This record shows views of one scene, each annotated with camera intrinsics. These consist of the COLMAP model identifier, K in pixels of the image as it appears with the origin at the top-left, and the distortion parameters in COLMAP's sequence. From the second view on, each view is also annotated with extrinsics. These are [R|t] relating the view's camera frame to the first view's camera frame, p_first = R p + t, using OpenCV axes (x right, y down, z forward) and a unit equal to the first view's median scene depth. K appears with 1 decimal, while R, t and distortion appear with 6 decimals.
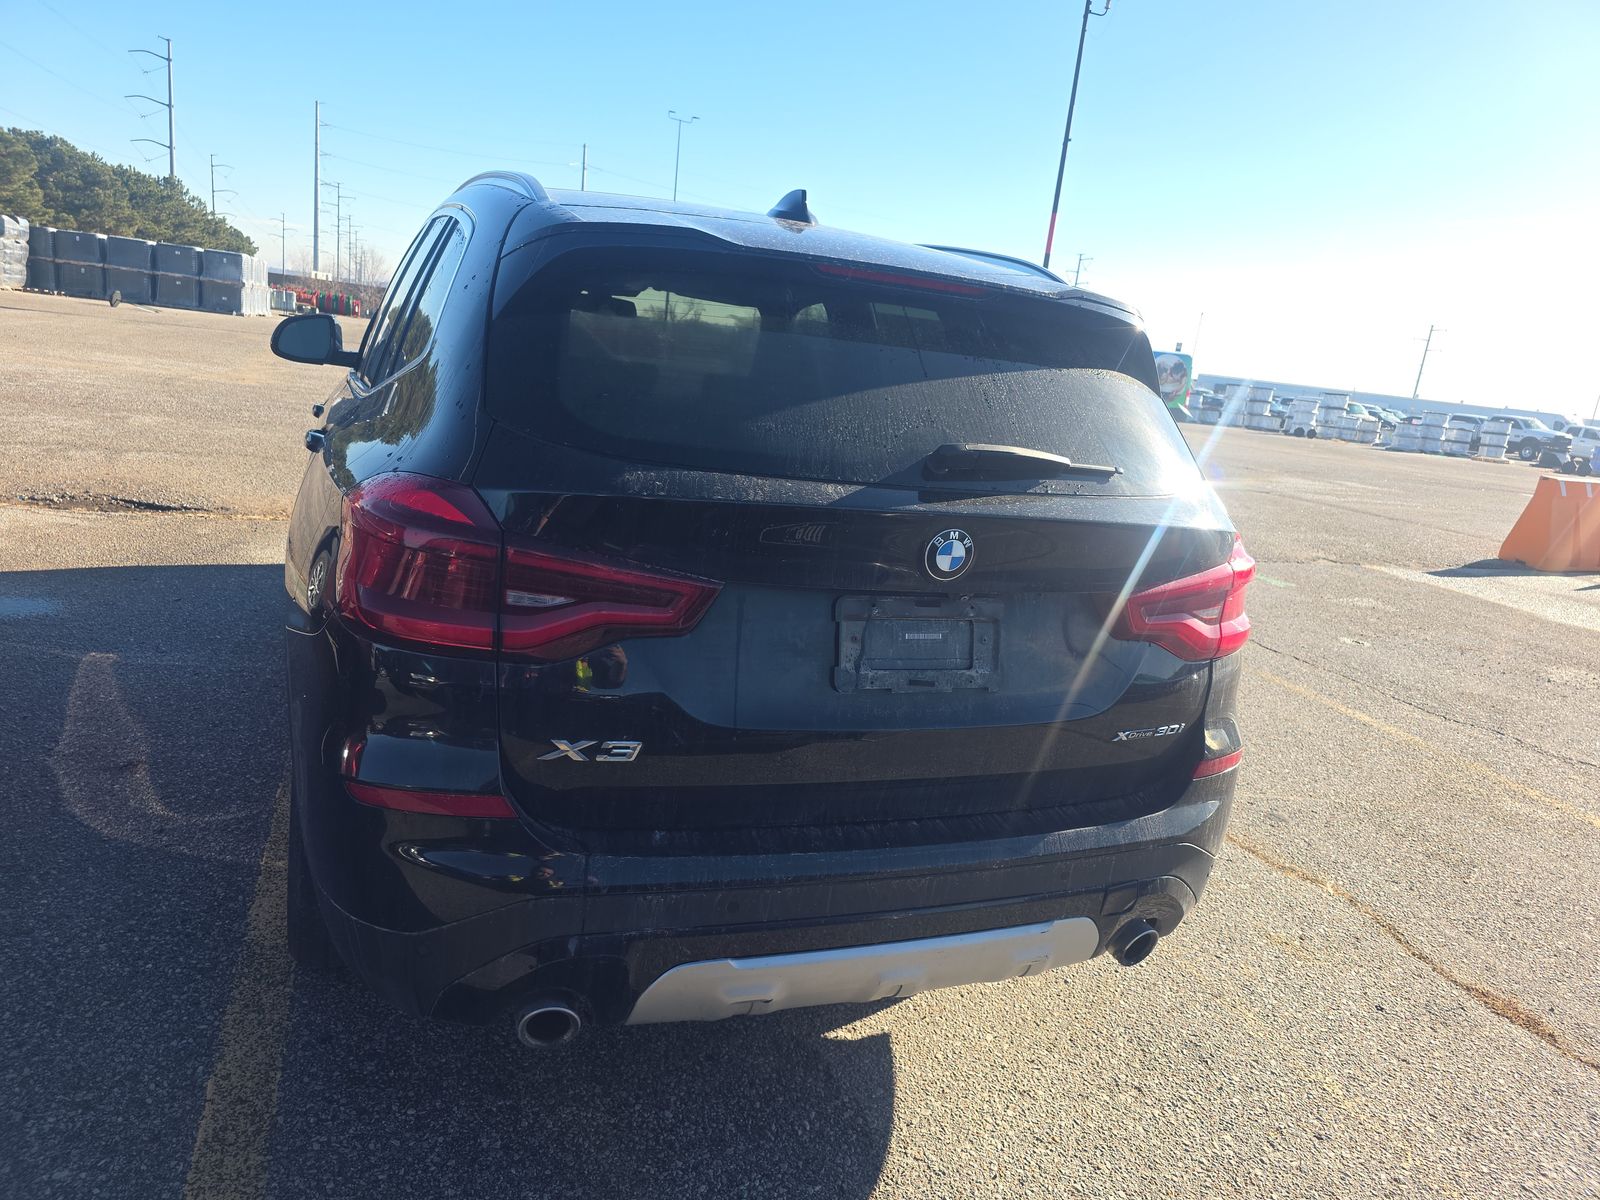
lens RADIAL K [[1074.2, 0, 807.3], [0, 1074.2, 591.4], [0, 0, 1]] dist [0.054604, -0.042260]
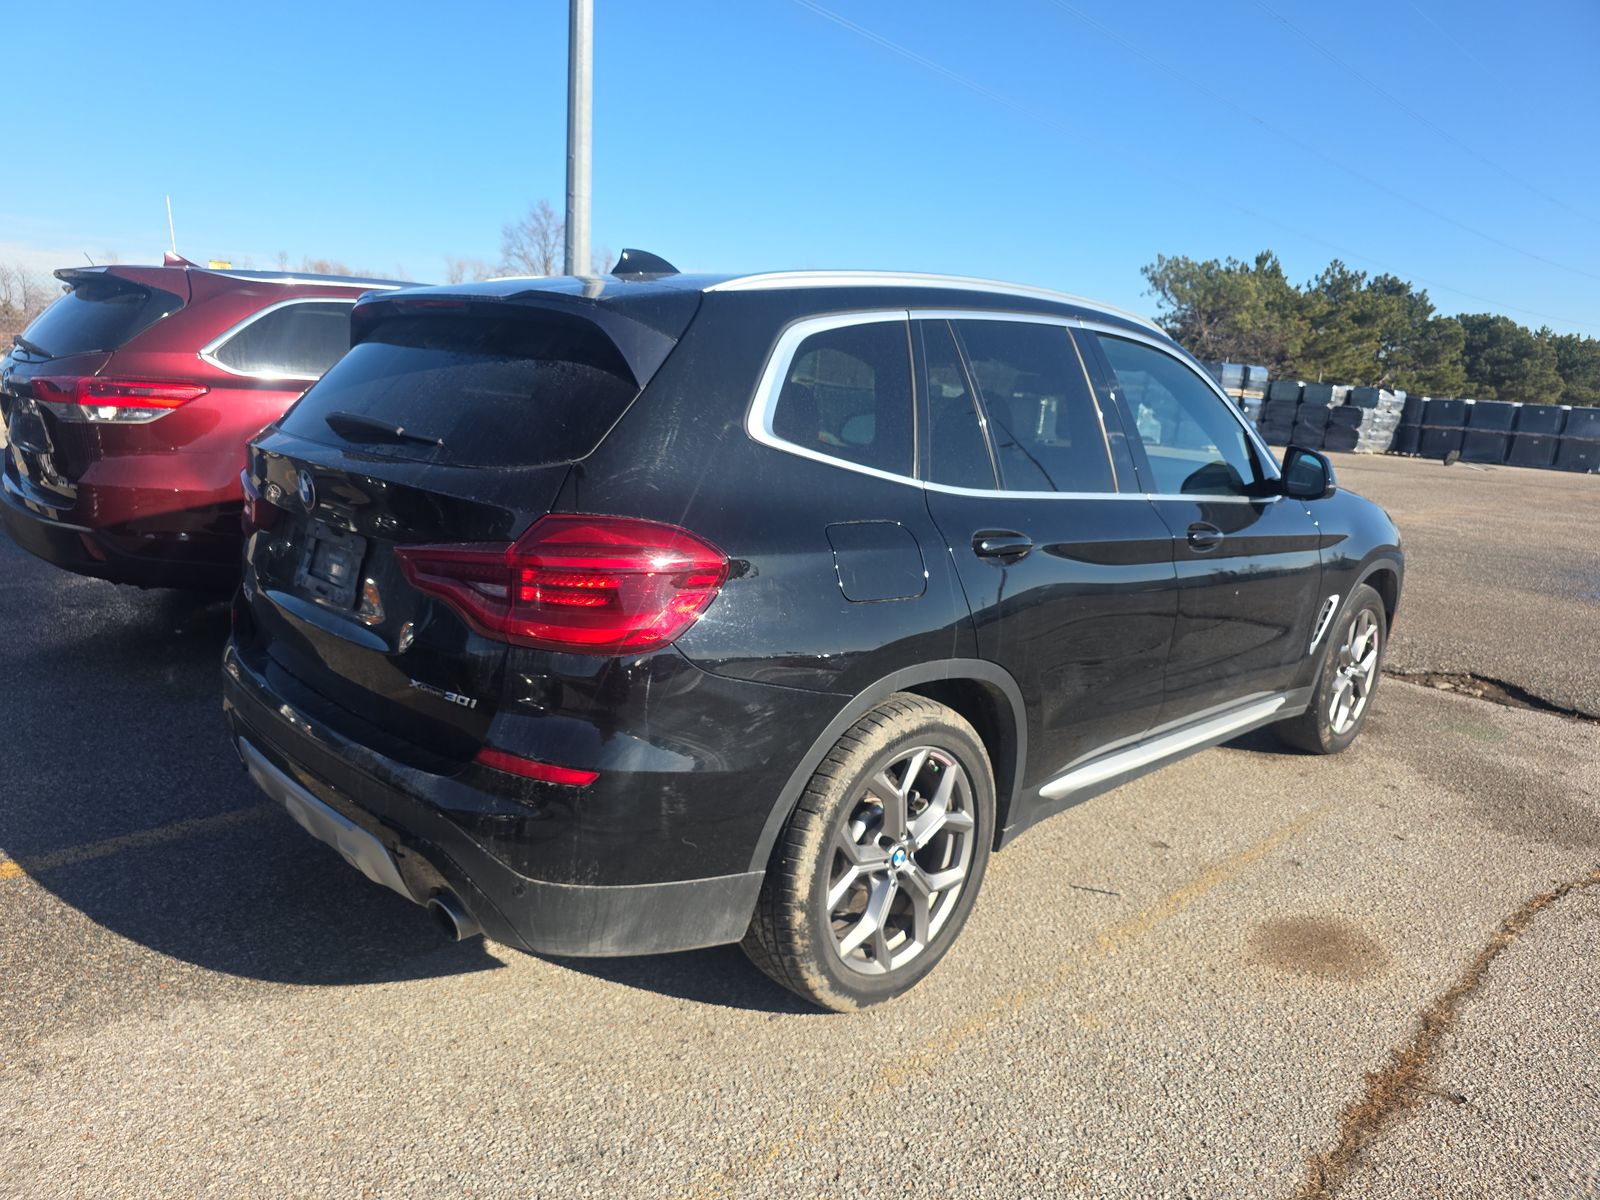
lens RADIAL K [[1074.2, 0, 807.3], [0, 1074.2, 591.4], [0, 0, 1]] dist [0.054604, -0.042260]
pose [[0.393958, 0.092704, -0.914441, 1.193963], [-0.228959, 0.973436, 0.000045, -0.038177], [0.890154, 0.209352, 0.404718, 0.754062]]
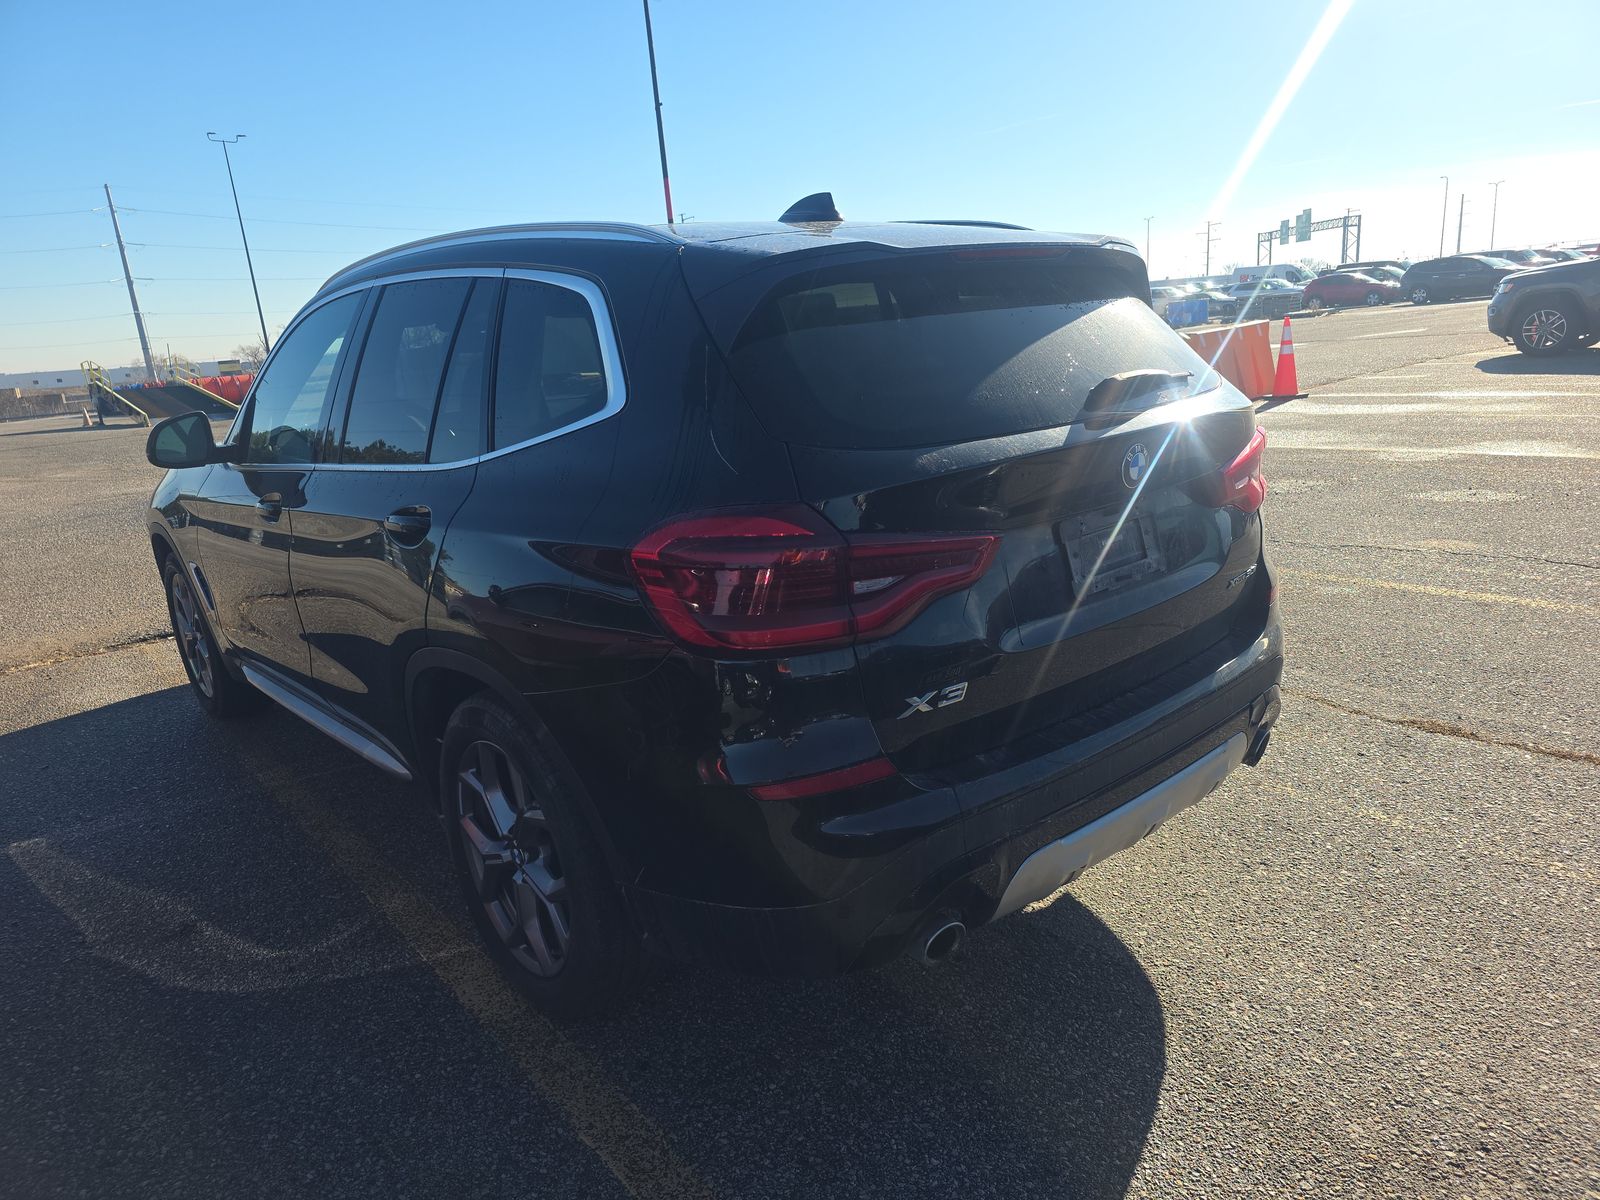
lens RADIAL K [[1069.2, 0, 800.0], [0, 1069.2, 600.0], [0, 0, 1]] dist [0.100343, -0.103425]
pose [[0.926672, -0.264698, 0.266861, -0.427299], [0.256960, 0.964288, 0.064182, -0.046708], [-0.274320, 0.009097, 0.961596, -0.049465]]
